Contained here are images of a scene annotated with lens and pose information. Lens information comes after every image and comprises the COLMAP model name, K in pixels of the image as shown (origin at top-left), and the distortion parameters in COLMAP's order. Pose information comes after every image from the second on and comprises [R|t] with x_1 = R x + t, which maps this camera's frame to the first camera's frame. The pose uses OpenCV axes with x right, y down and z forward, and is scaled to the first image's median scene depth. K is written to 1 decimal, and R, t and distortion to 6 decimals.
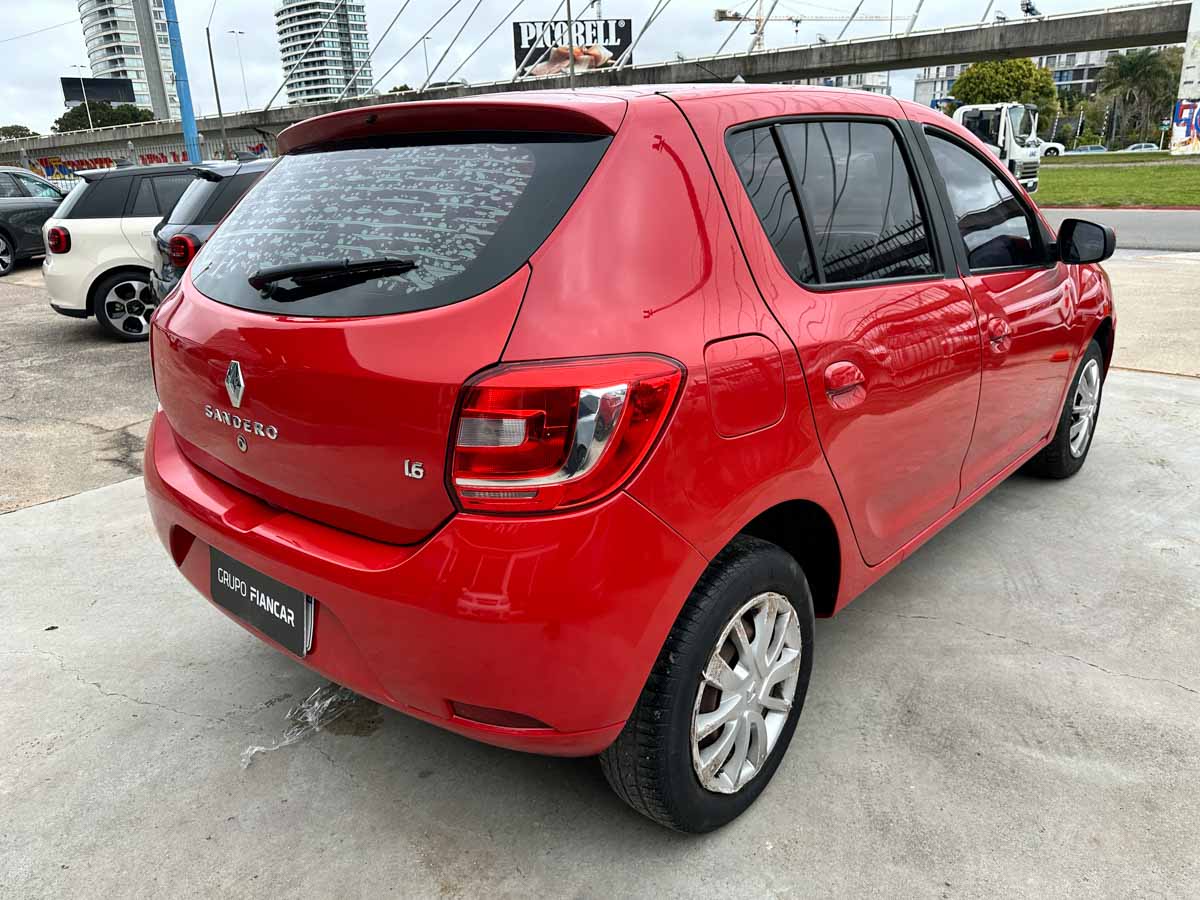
lens RADIAL K [[860.2, 0, 595.8], [0, 860.2, 438.1], [0, 0, 1]] dist [0.027719, -0.035184]
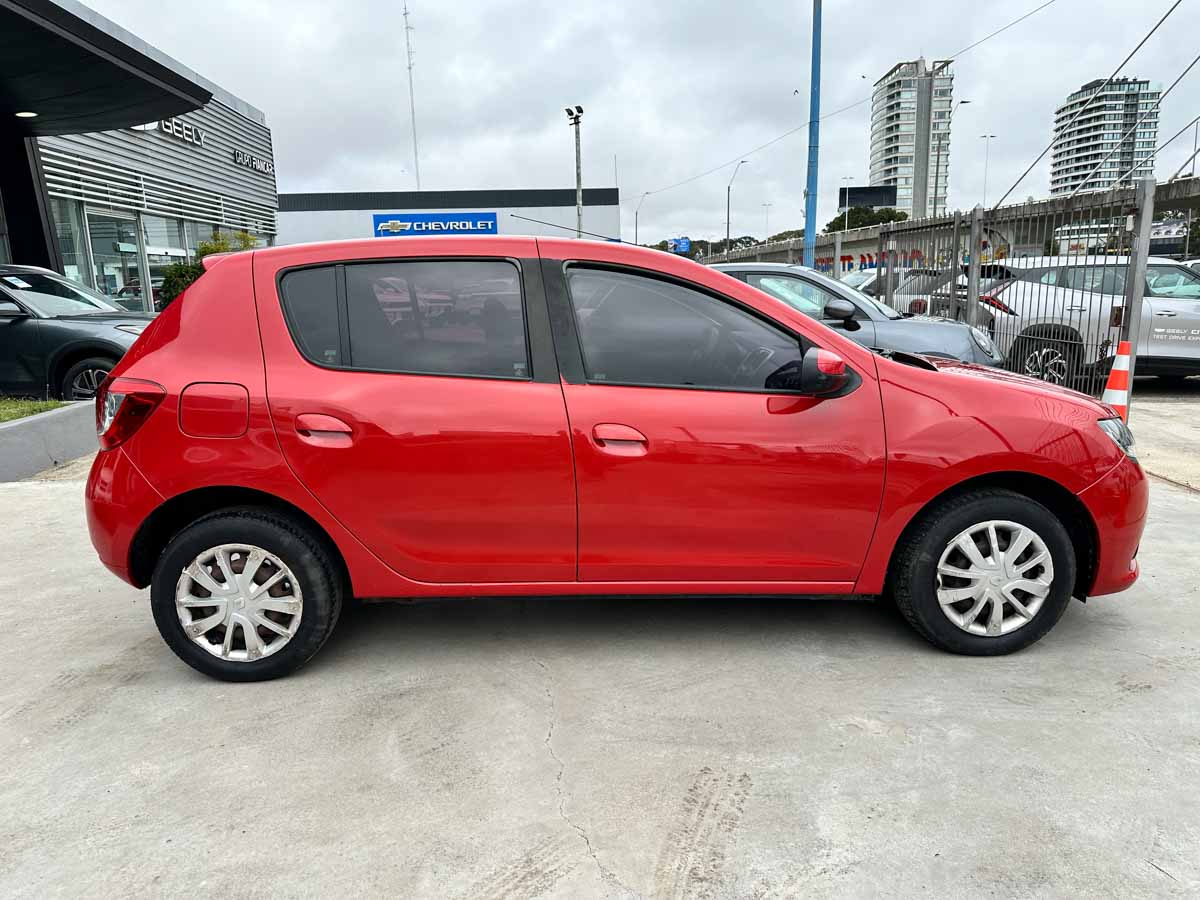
lens RADIAL K [[860.2, 0, 596.0], [0, 860.2, 440.8], [0, 0, 1]] dist [0.027719, -0.035184]
pose [[0.687282, 0.152950, -0.710105, 0.466664], [-0.222997, 0.974802, -0.005867, -0.038806], [0.691314, 0.162383, 0.704071, 0.070362]]
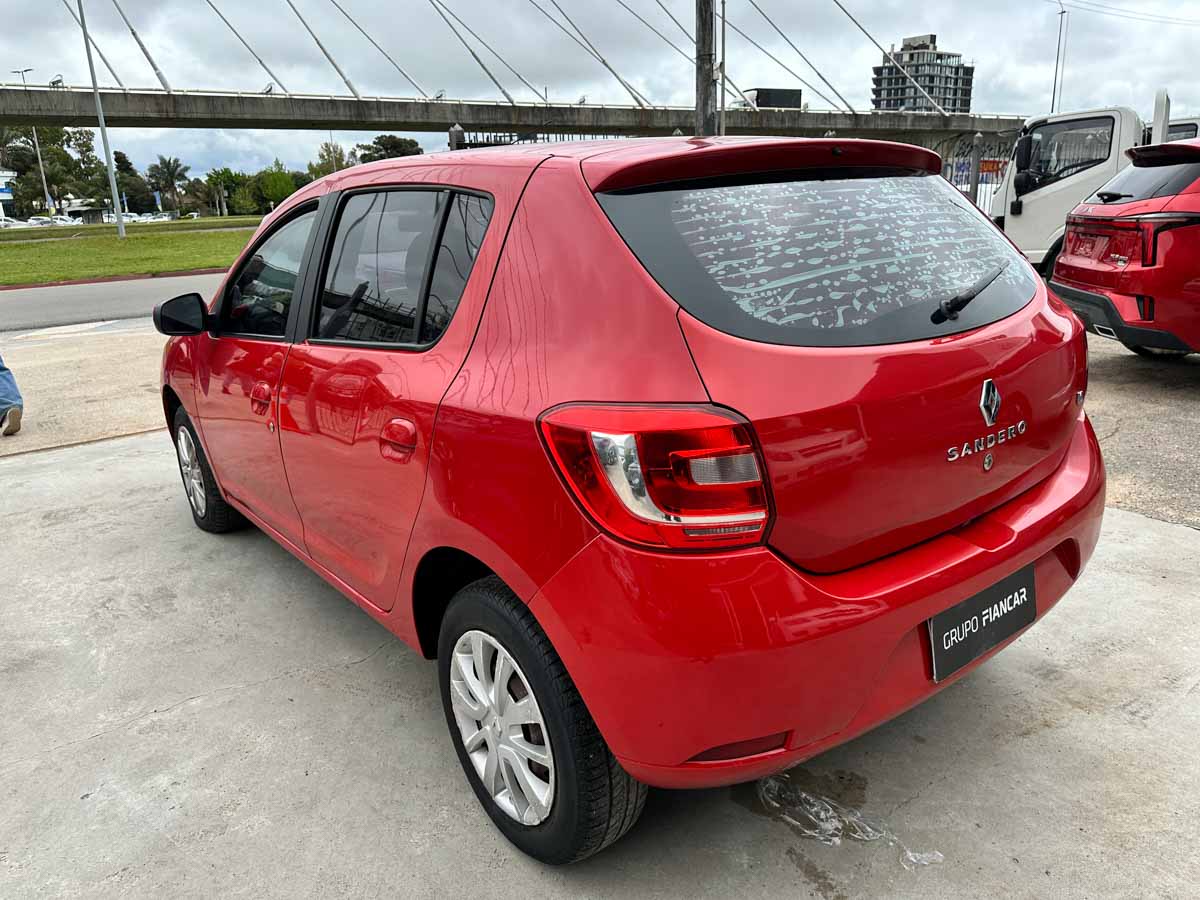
lens RADIAL K [[860.2, 0, 595.8], [0, 860.2, 434.9], [0, 0, 1]] dist [0.027719, -0.035184]
pose [[0.174012, -0.237720, 0.955620, -0.354838], [0.333912, 0.927177, 0.169841, -0.084770], [-0.926403, 0.289538, 0.240718, 0.290335]]
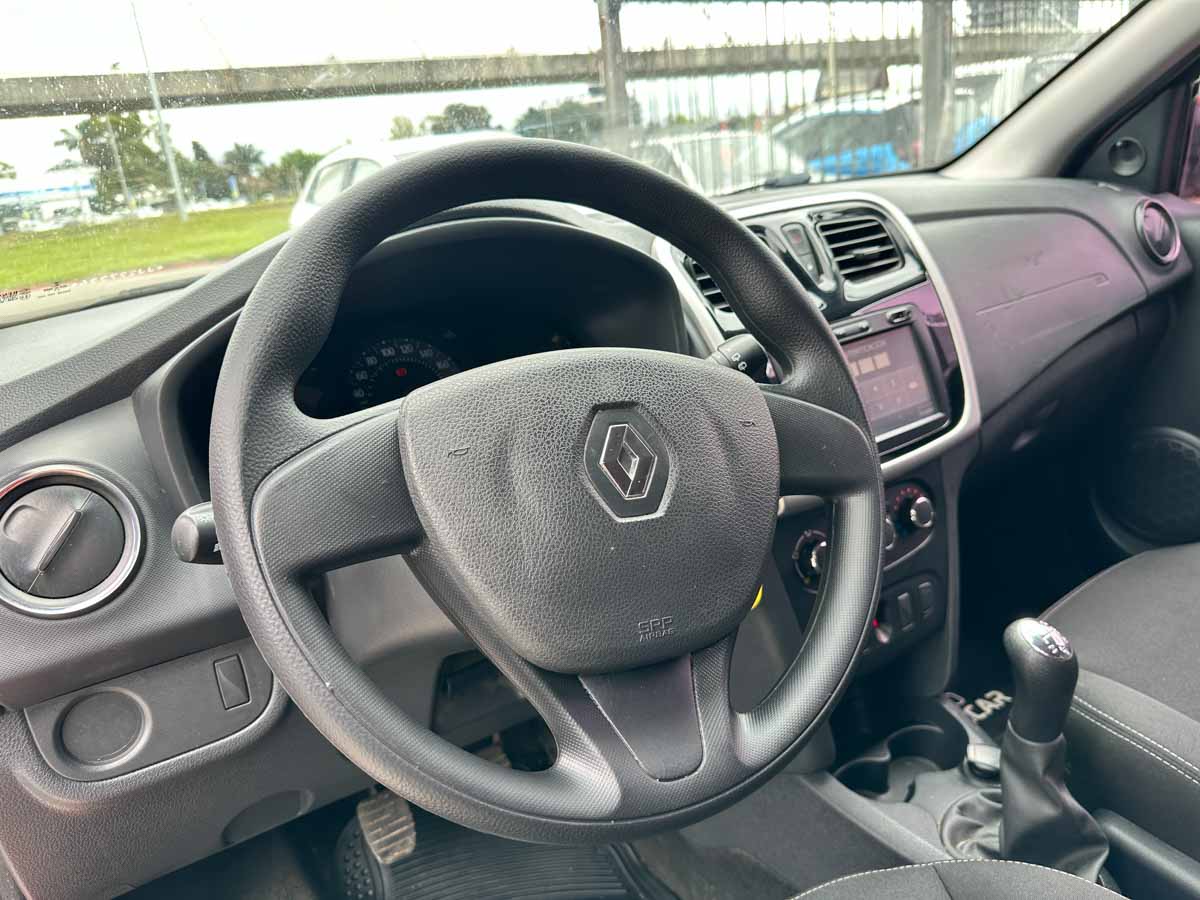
lens RADIAL K [[860.2, 0, 597.1], [0, 860.2, 433.9], [0, 0, 1]] dist [0.027719, -0.035184]
pose [[0.248438, -0.285139, 0.925729, 0.038733], [0.388842, 0.904667, 0.174298, -0.126351], [-0.887175, 0.316660, 0.335627, 0.490776]]
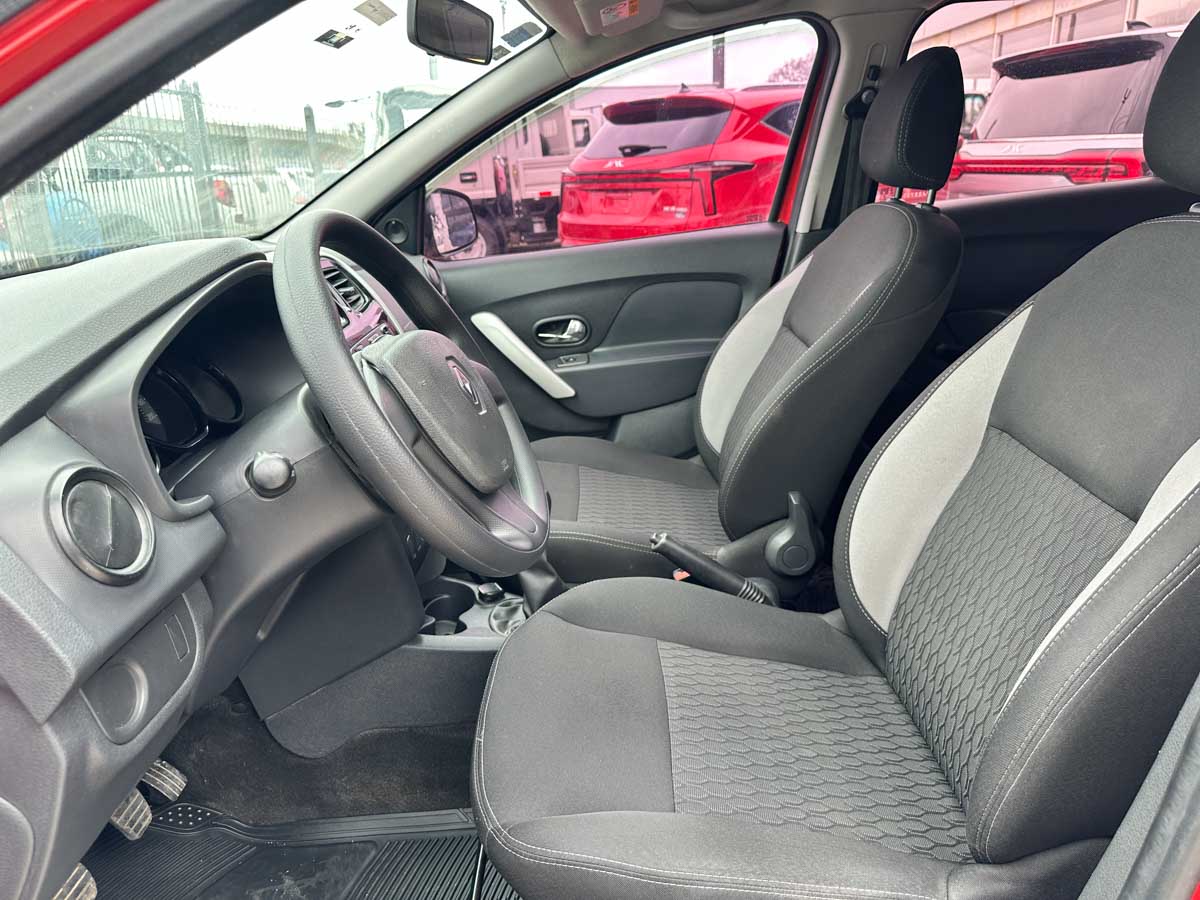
lens RADIAL K [[860.2, 0, 606.4], [0, 860.2, 442.7], [0, 0, 1]] dist [0.027719, -0.035184]
pose [[-0.677040, -0.171820, 0.715608, 0.006682], [0.281467, 0.837986, 0.467500, -0.149615], [-0.679995, 0.517936, -0.518988, 0.547975]]
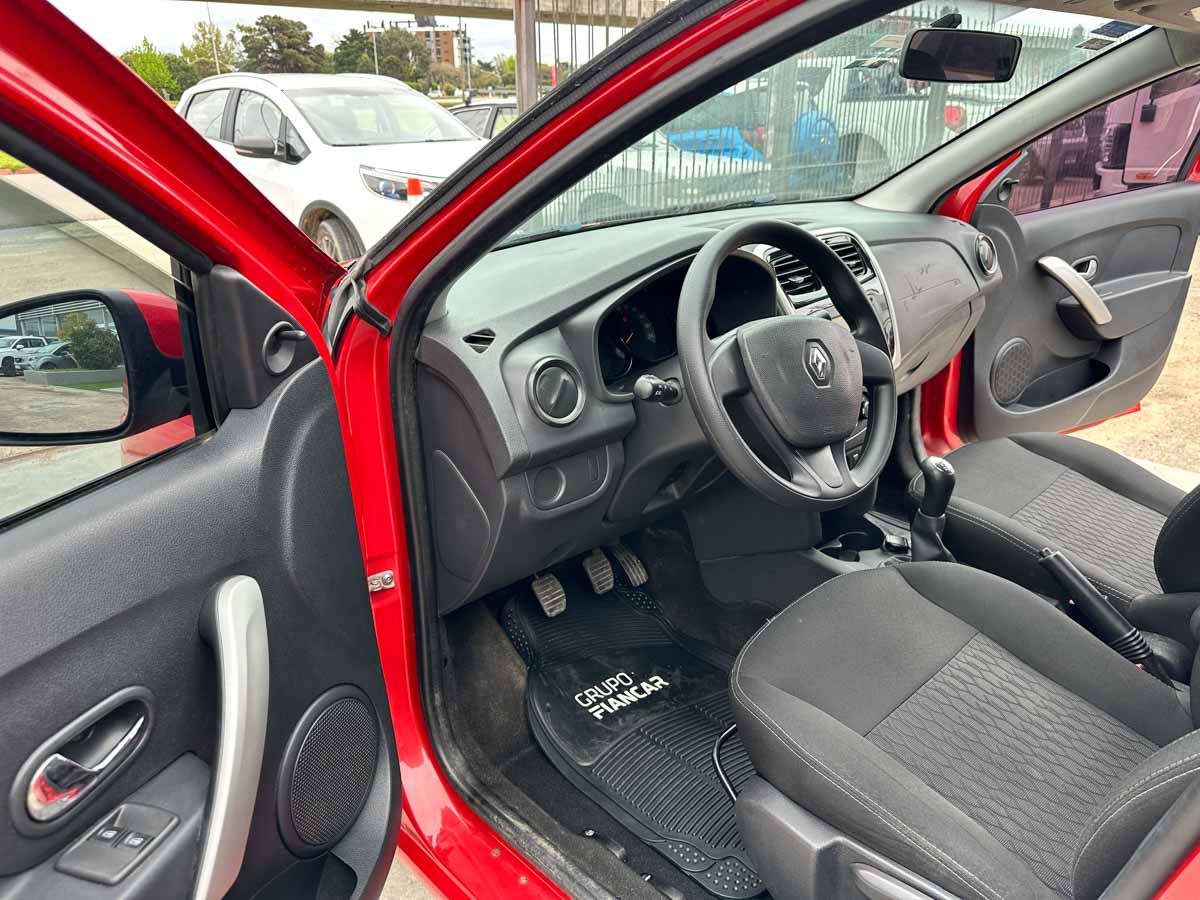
lens RADIAL K [[860.2, 0, 592.8], [0, 860.2, 429.7], [0, 0, 1]] dist [0.027719, -0.035184]
pose [[0.066135, -0.332439, 0.940803, -0.036476], [0.312799, 0.902248, 0.296827, -0.153804], [-0.947514, 0.274651, 0.163657, 0.519756]]
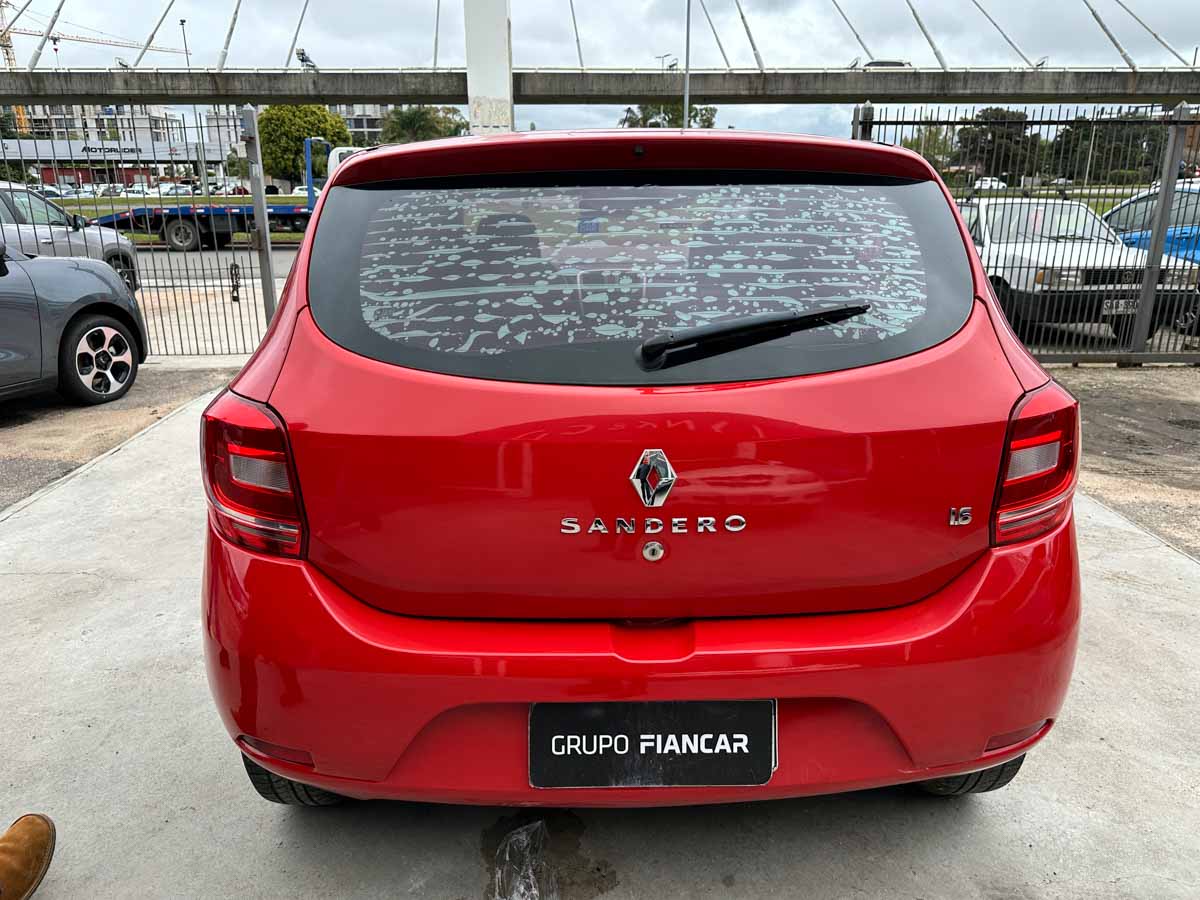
lens RADIAL K [[860.2, 0, 596.7], [0, 860.2, 434.7], [0, 0, 1]] dist [0.027719, -0.035184]
pose [[0.728304, -0.161508, 0.665949, -0.235732], [0.189458, 0.981405, 0.030816, -0.032907], [-0.658543, 0.103726, 0.745360, 0.109348]]
